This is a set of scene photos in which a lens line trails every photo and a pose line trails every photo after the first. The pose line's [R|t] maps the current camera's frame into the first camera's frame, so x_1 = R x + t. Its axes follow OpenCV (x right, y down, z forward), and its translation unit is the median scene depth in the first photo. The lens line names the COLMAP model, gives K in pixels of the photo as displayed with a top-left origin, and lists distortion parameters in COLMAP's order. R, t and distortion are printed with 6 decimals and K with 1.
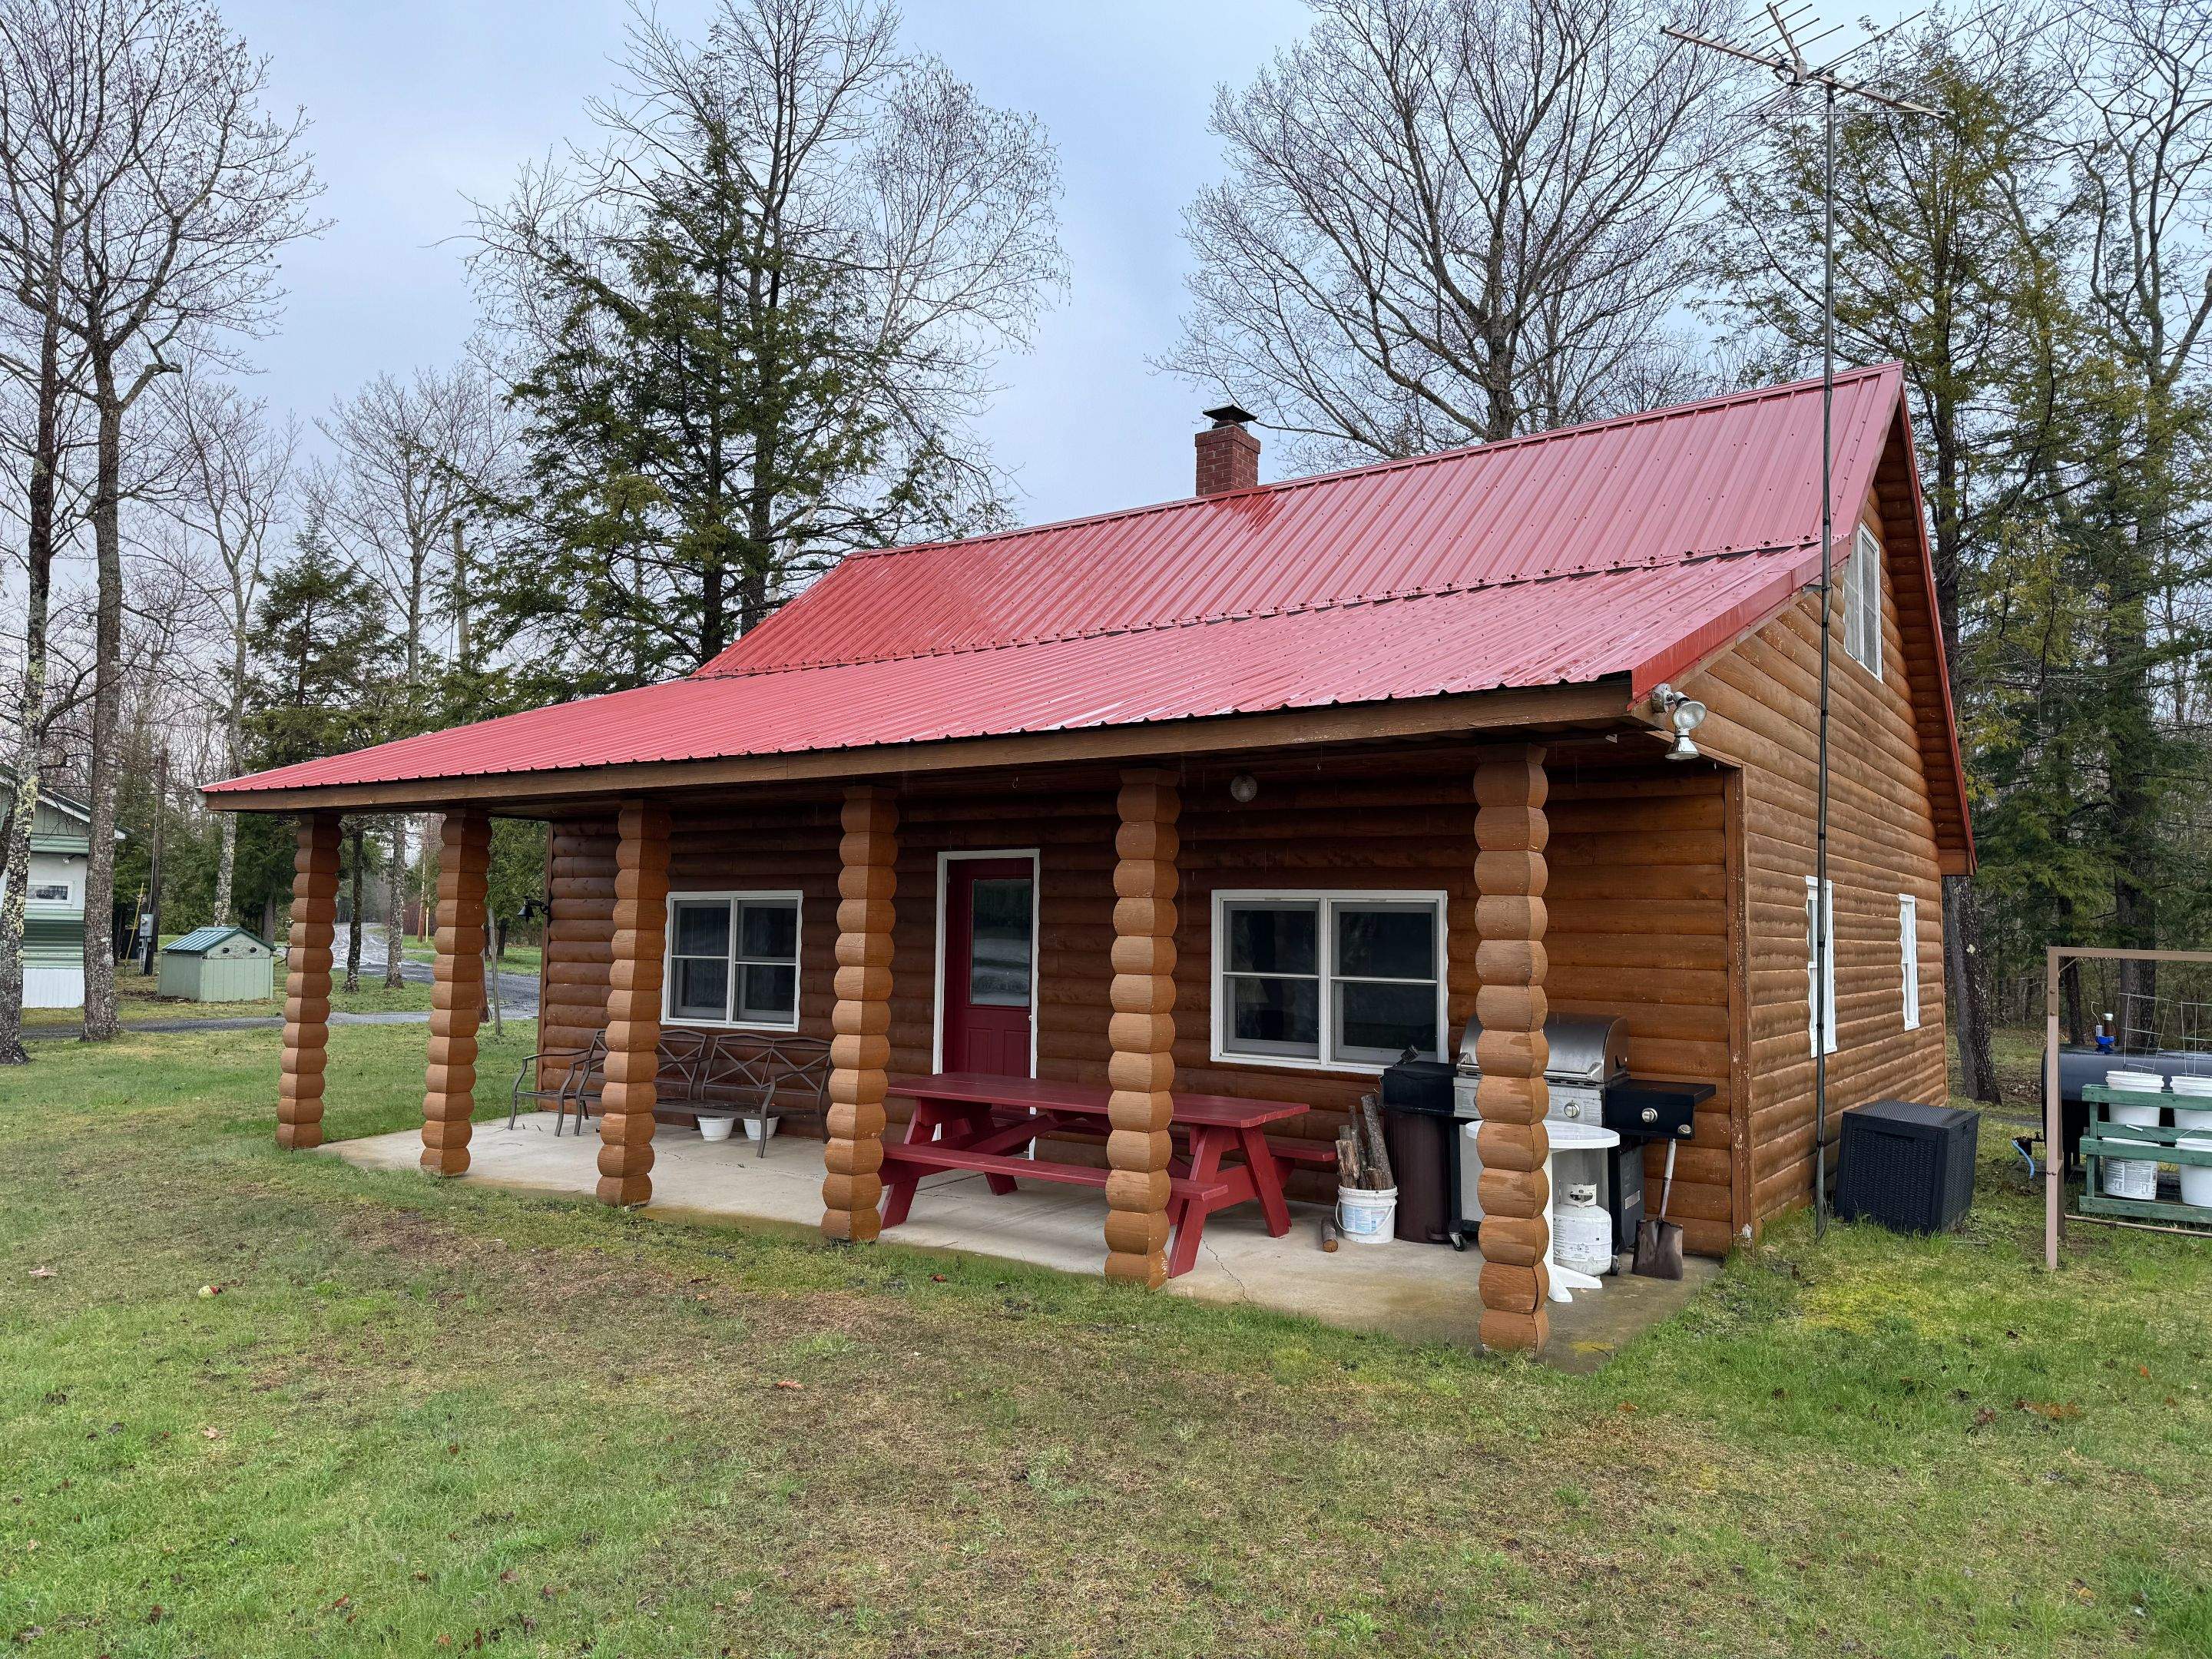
lens RADIAL K [[1517.4, 0, 1098.7], [0, 1517.4, 895.9], [0, 0, 1]] dist [0.058755, -0.058657]
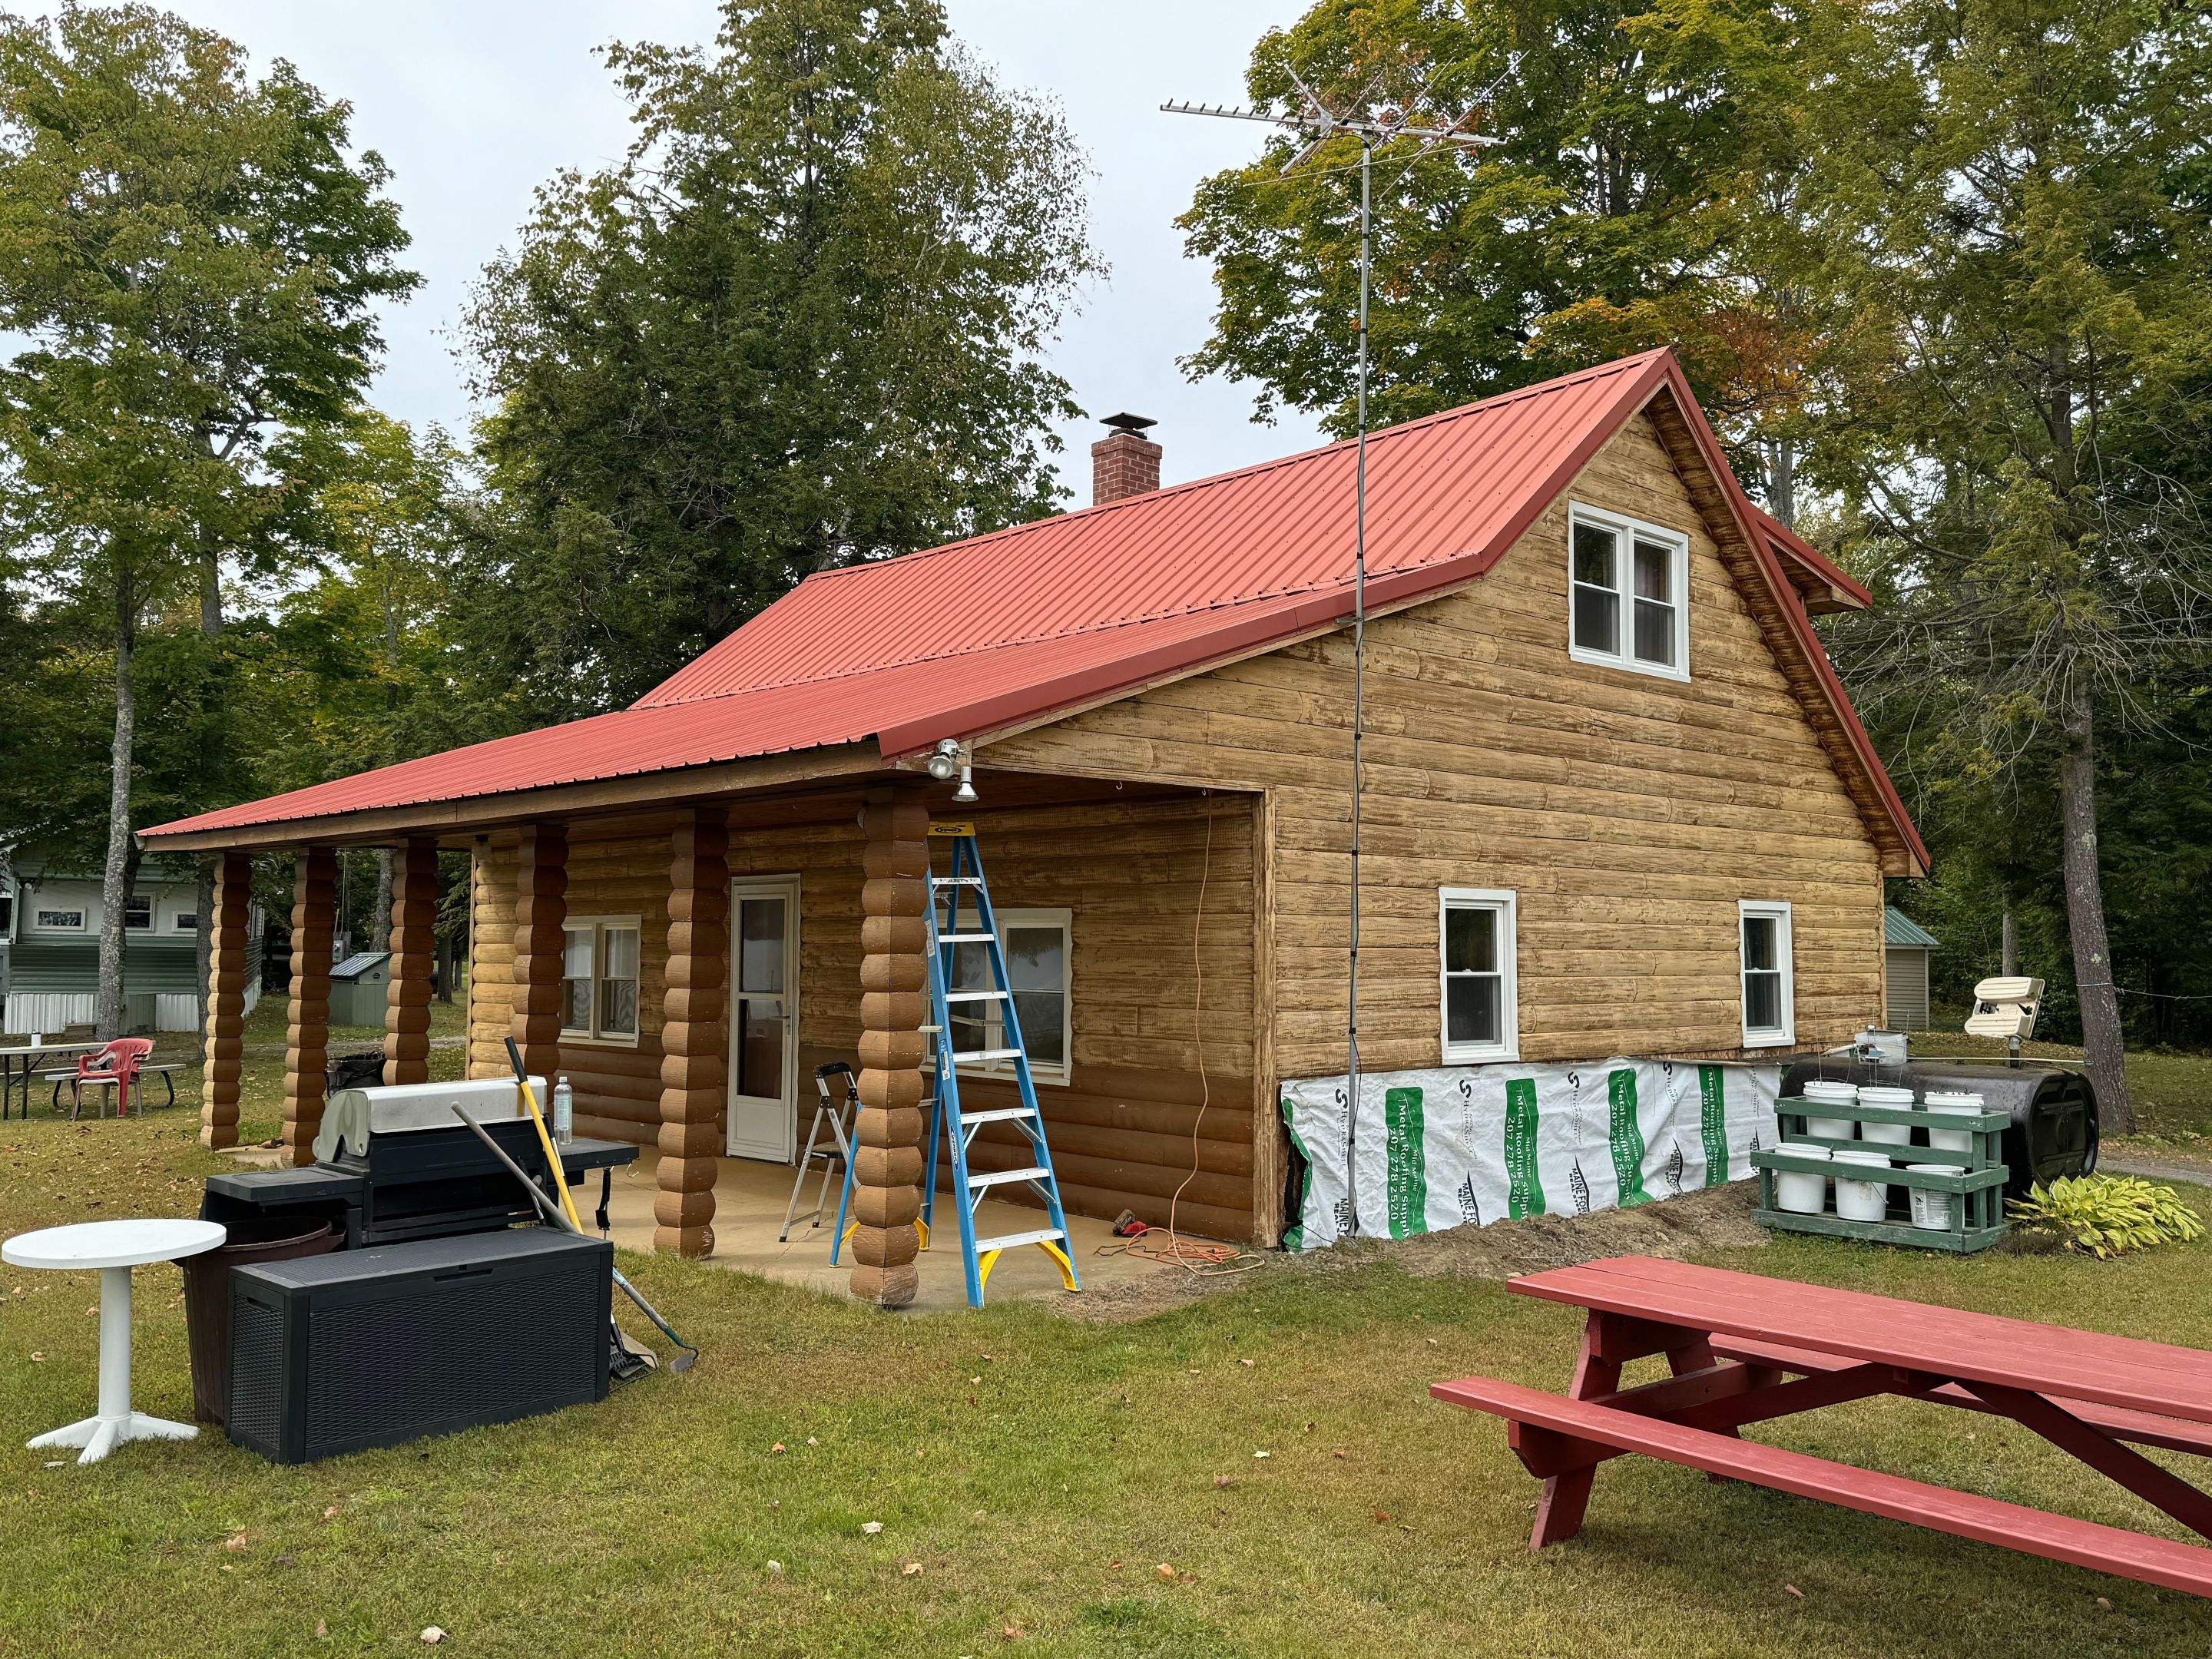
lens RADIAL K [[1832.0, 0, 1106.0], [0, 1832.0, 829.5], [0, 0, 1]] dist [0.086781, -0.126759]
pose [[0.981266, -0.021272, -0.191480, 0.293373], [0.013384, 0.999011, -0.042394, -0.002059], [0.192193, 0.039037, 0.980580, -0.155812]]
